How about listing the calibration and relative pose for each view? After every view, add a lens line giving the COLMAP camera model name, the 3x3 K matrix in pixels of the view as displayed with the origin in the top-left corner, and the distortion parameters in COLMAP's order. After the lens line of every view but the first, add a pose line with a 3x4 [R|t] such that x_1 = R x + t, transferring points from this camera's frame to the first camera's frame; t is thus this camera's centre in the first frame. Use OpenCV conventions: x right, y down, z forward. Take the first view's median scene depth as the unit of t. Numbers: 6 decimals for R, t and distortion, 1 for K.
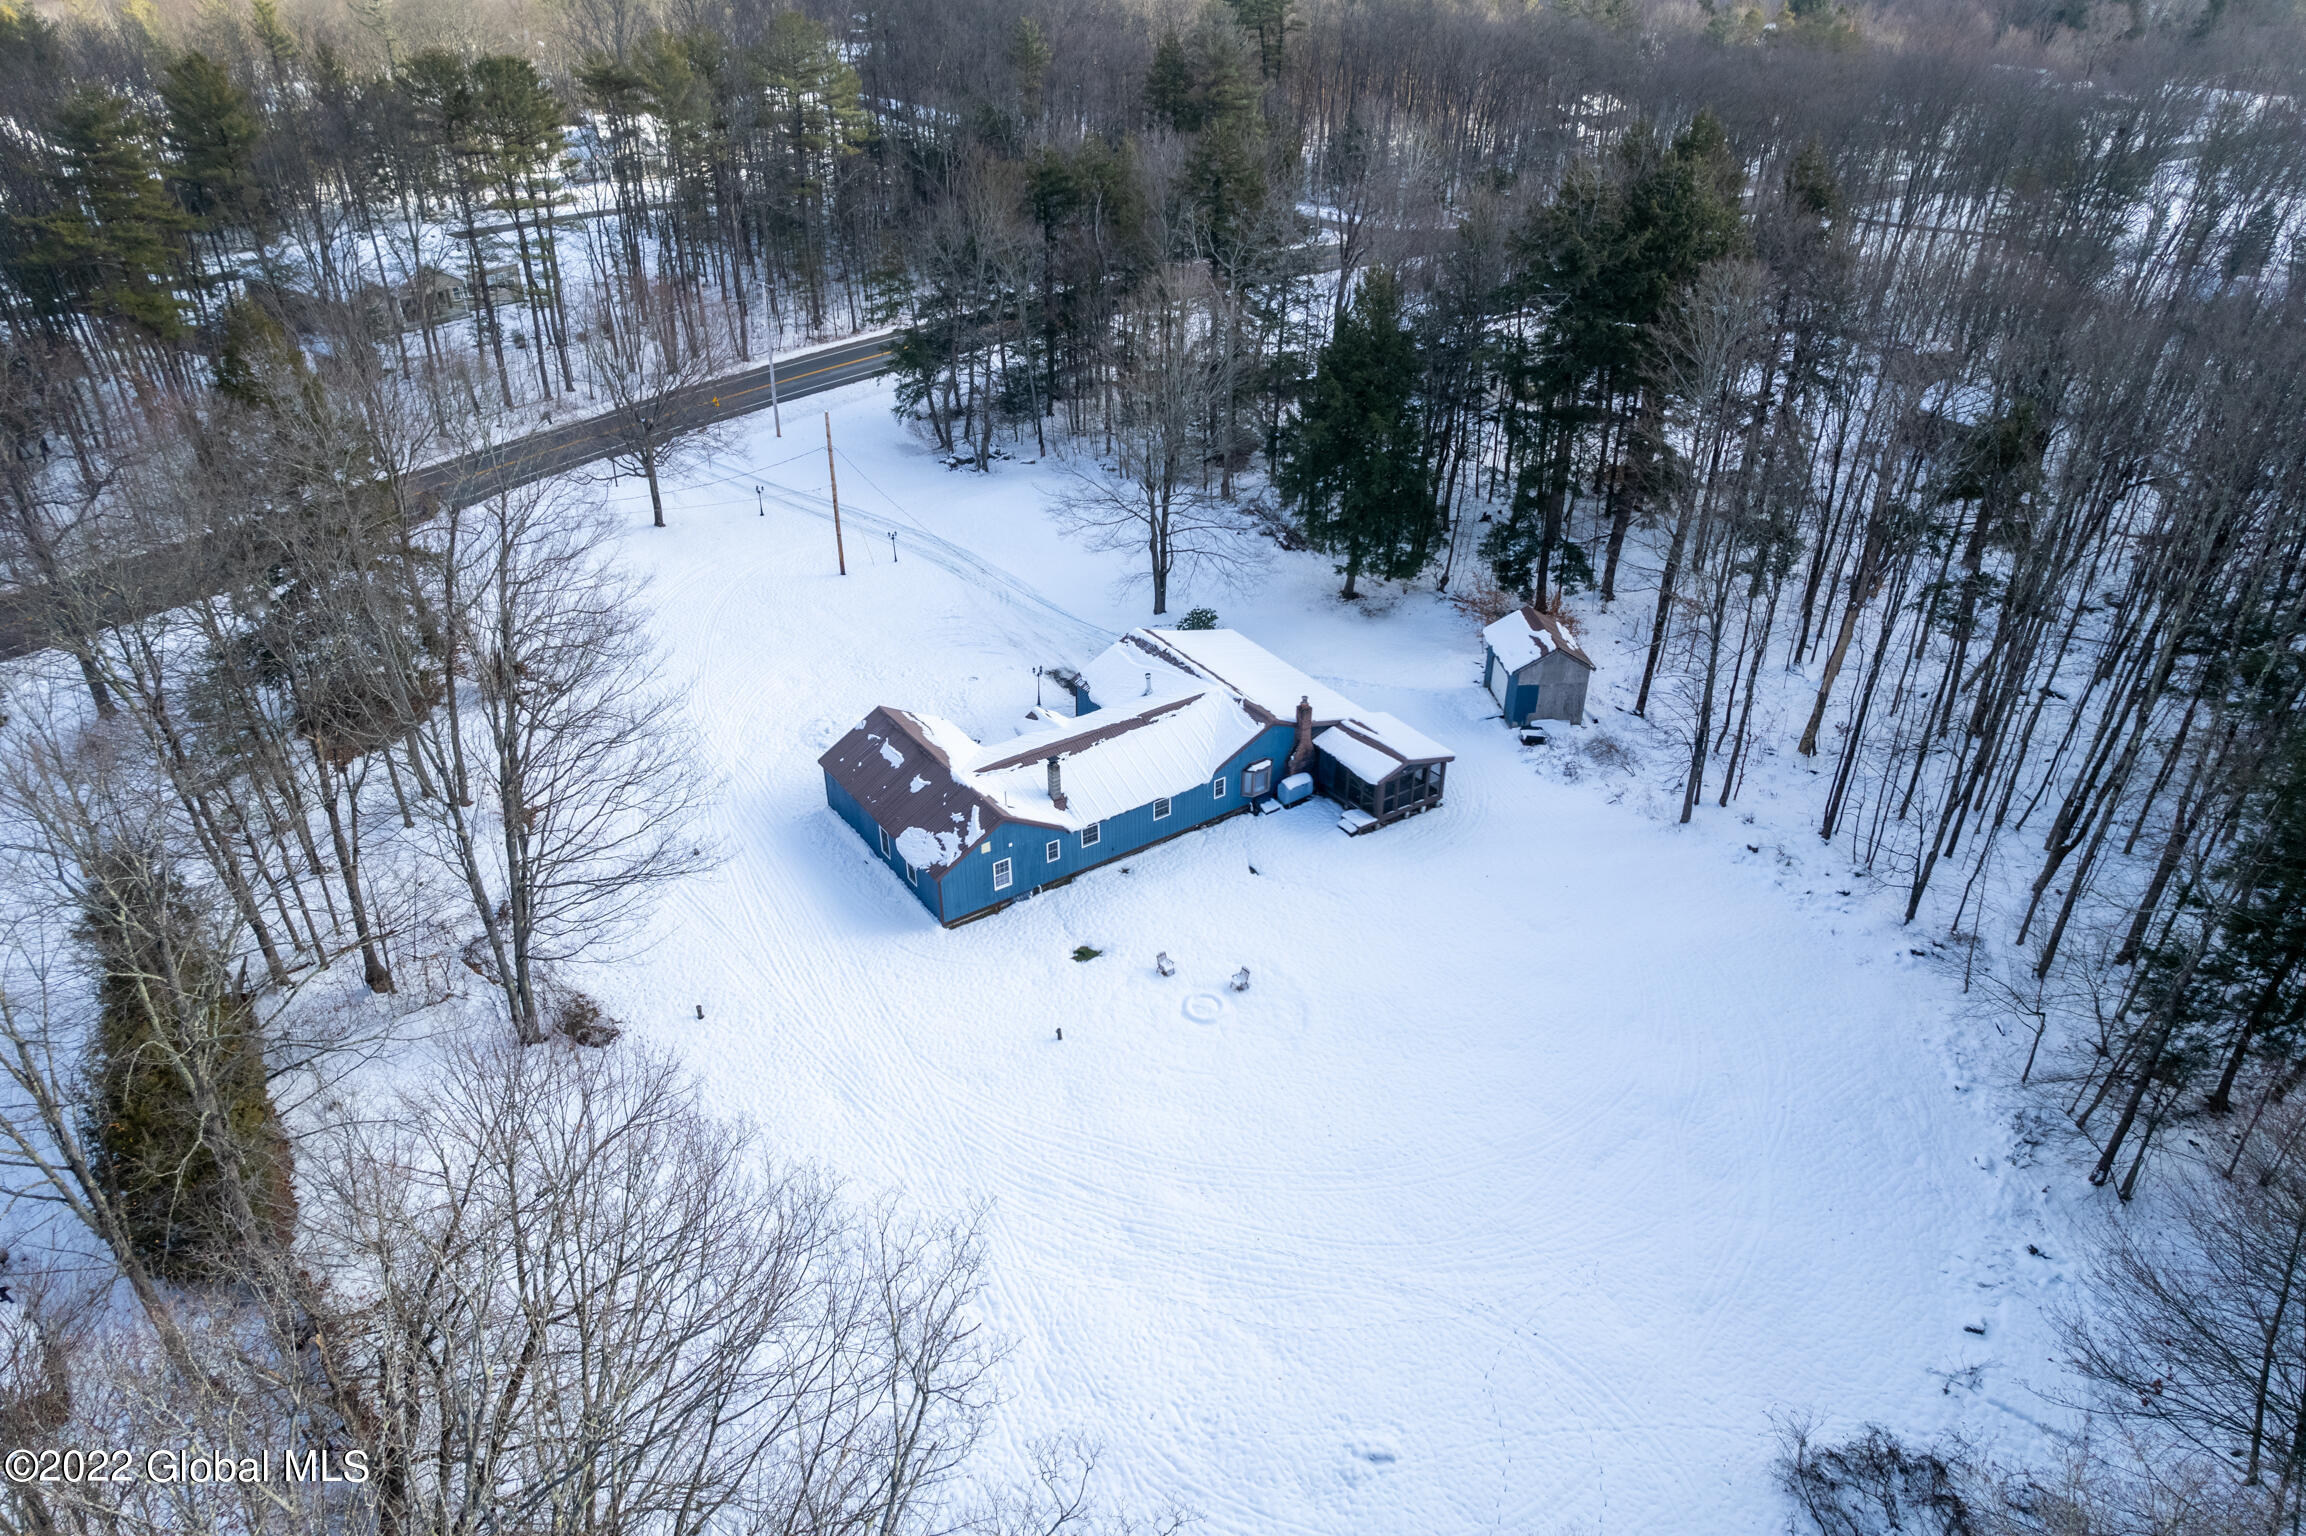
lens RADIAL K [[1466.1, 0, 1168.9], [0, 1466.1, 771.7], [0, 0, 1]] dist [-0.064493, 0.042758]
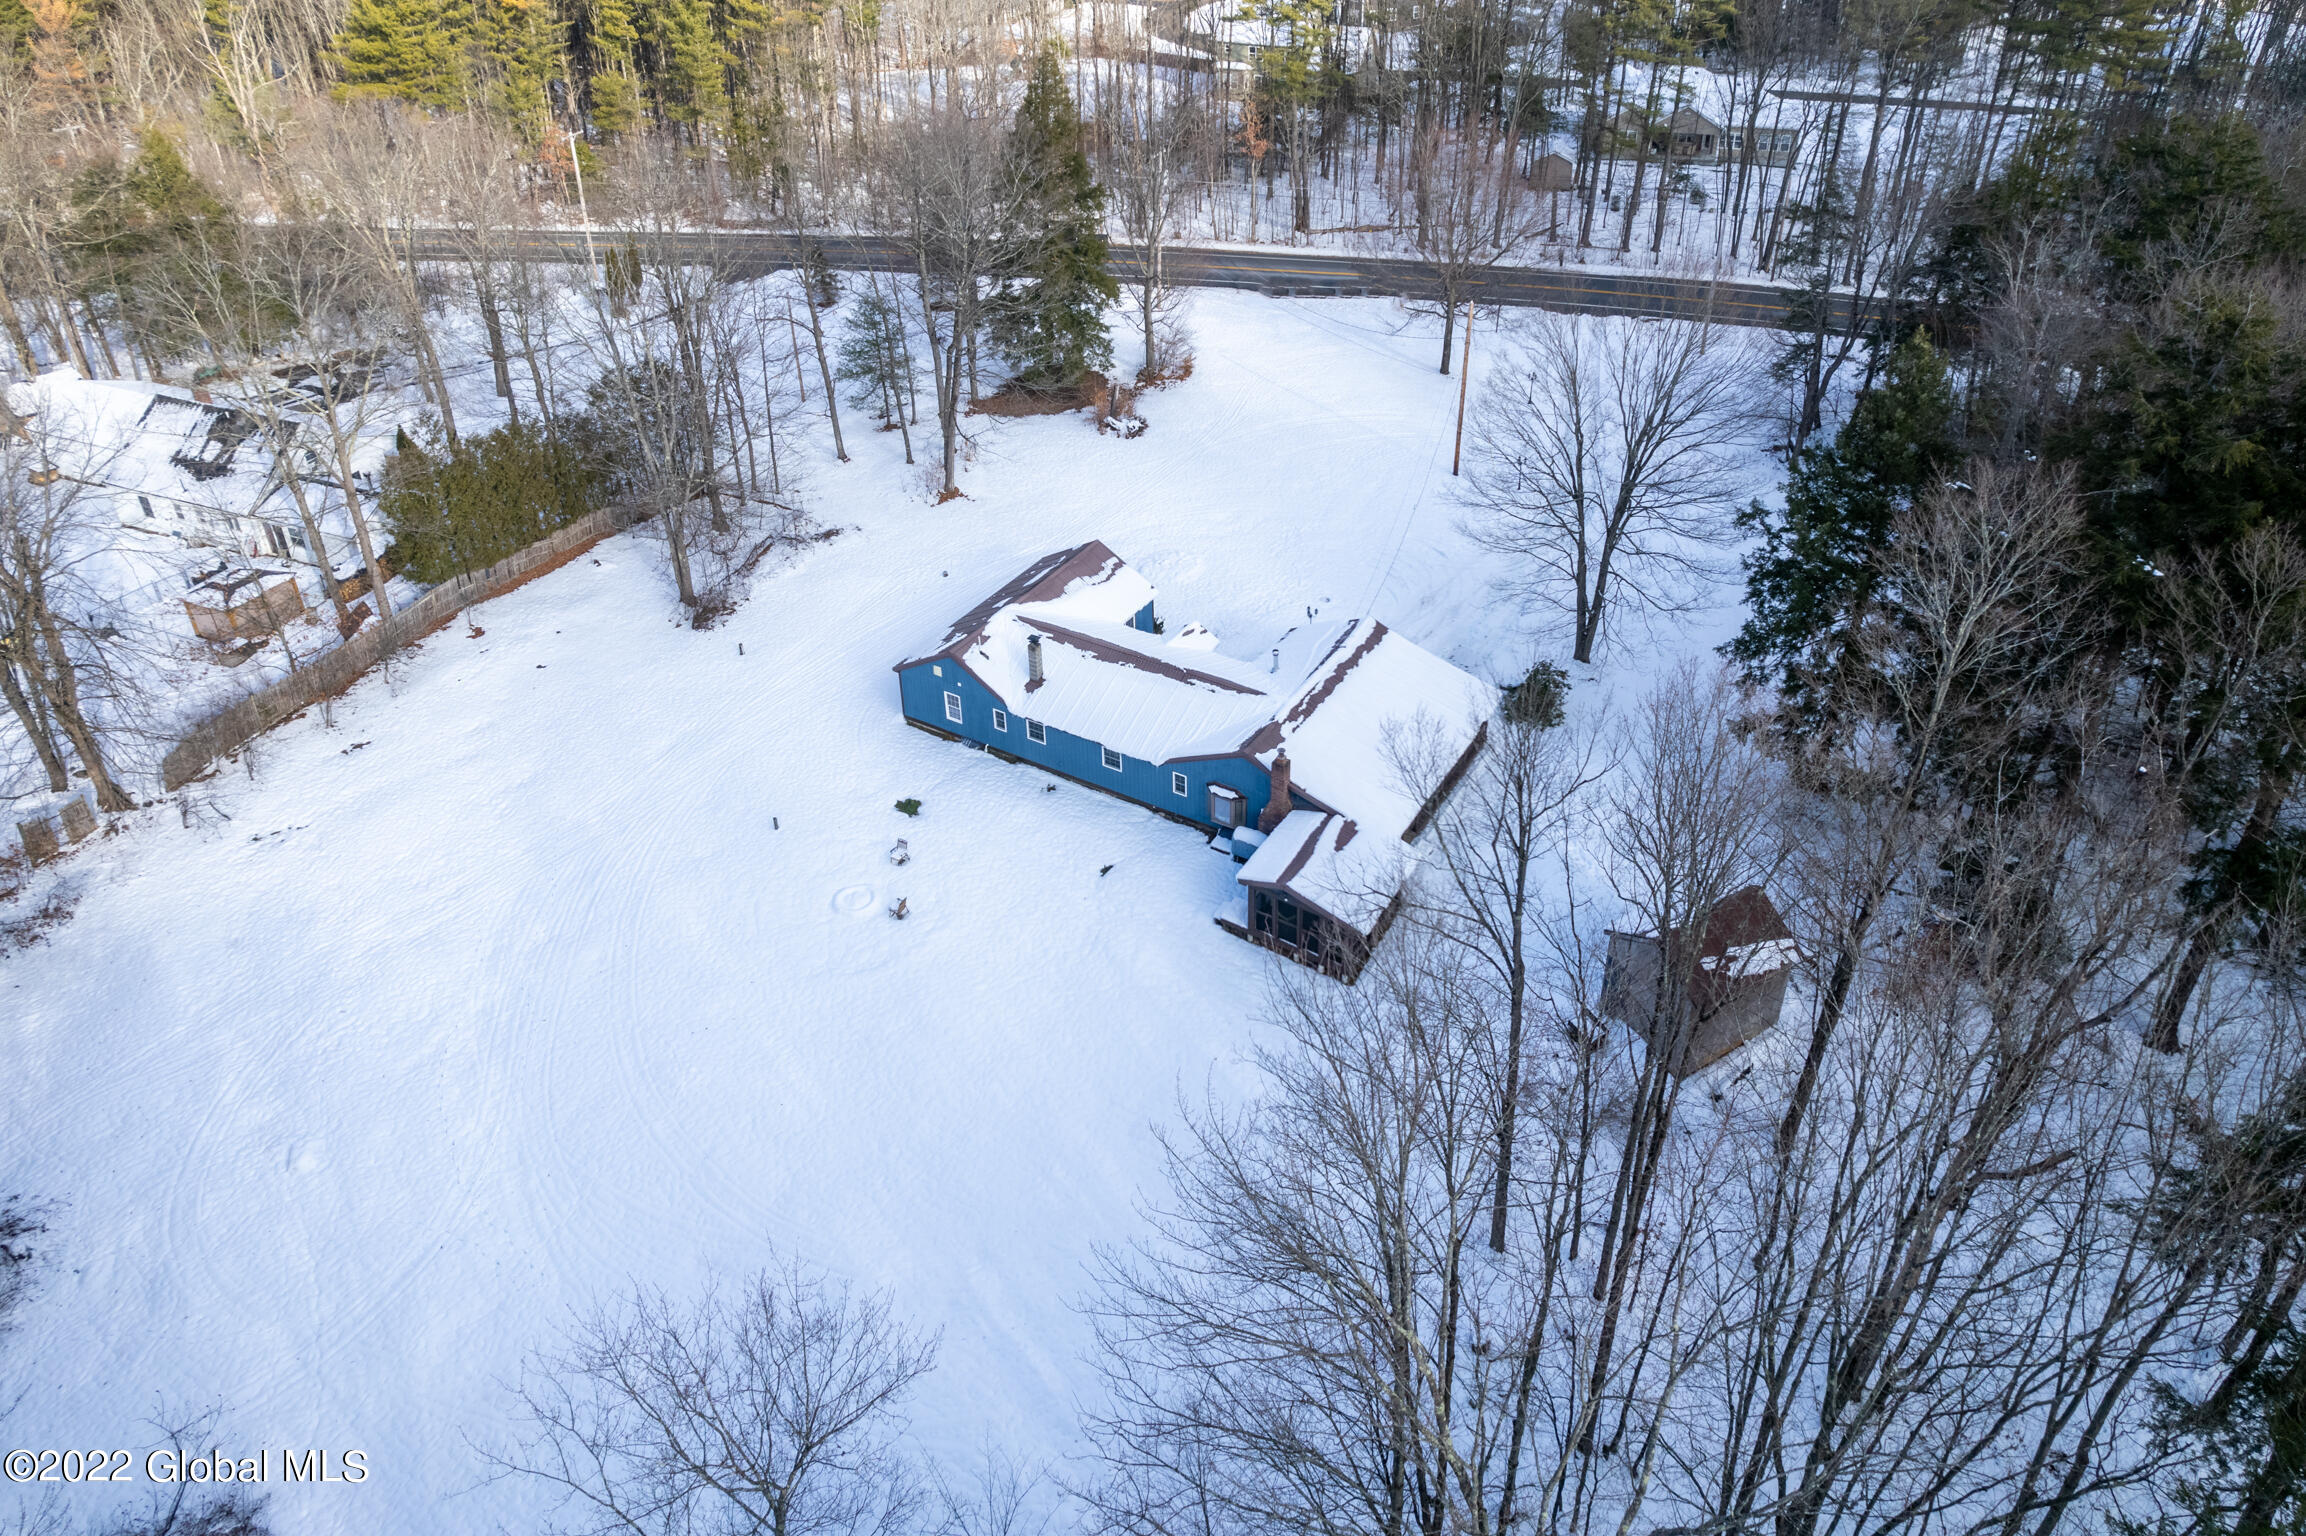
lens RADIAL K [[1466.1, 0, 1168.9], [0, 1466.1, 771.7], [0, 0, 1]] dist [-0.064493, 0.042758]
pose [[0.379522, 0.532984, -0.756235, 0.672553], [-0.450137, 0.820495, 0.352369, -0.292346], [0.808294, 0.206678, 0.551312, 0.520830]]
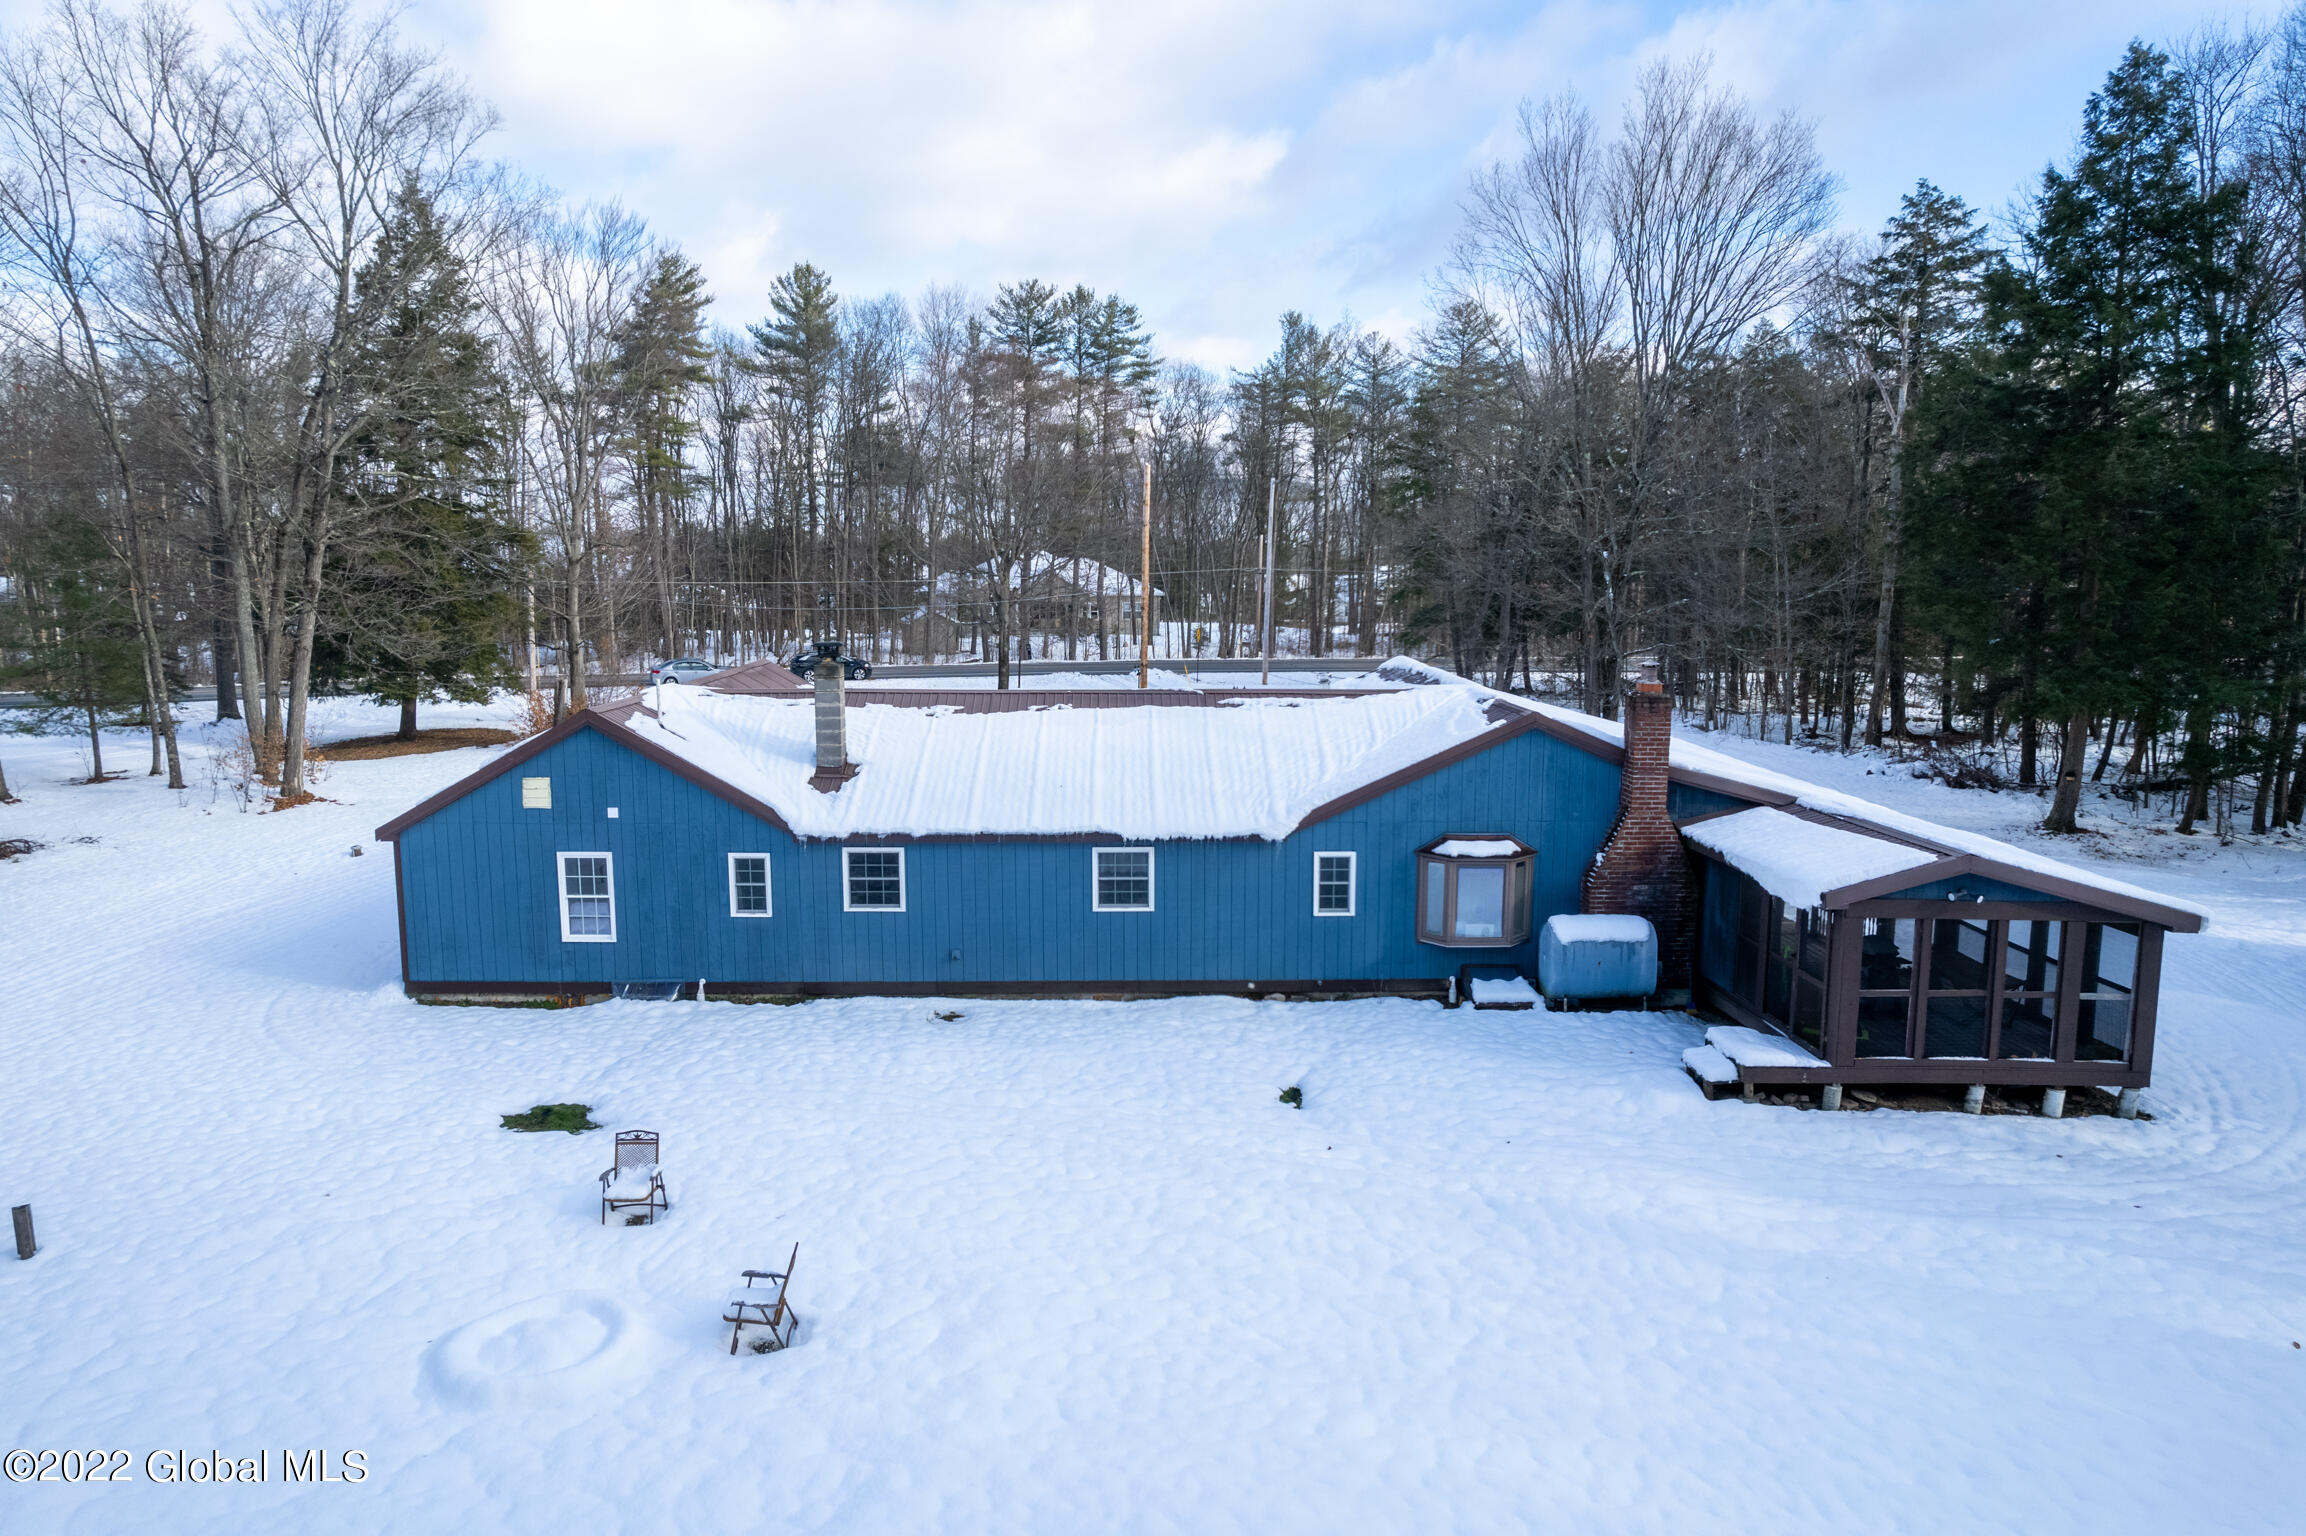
lens RADIAL K [[1466.1, 0, 1168.9], [0, 1466.1, 771.7], [0, 0, 1]] dist [-0.064493, 0.042758]
pose [[0.826371, 0.069540, -0.558817, 0.187553], [-0.289601, 0.903543, -0.315820, 0.104078], [0.482953, 0.422818, 0.766800, 0.713029]]
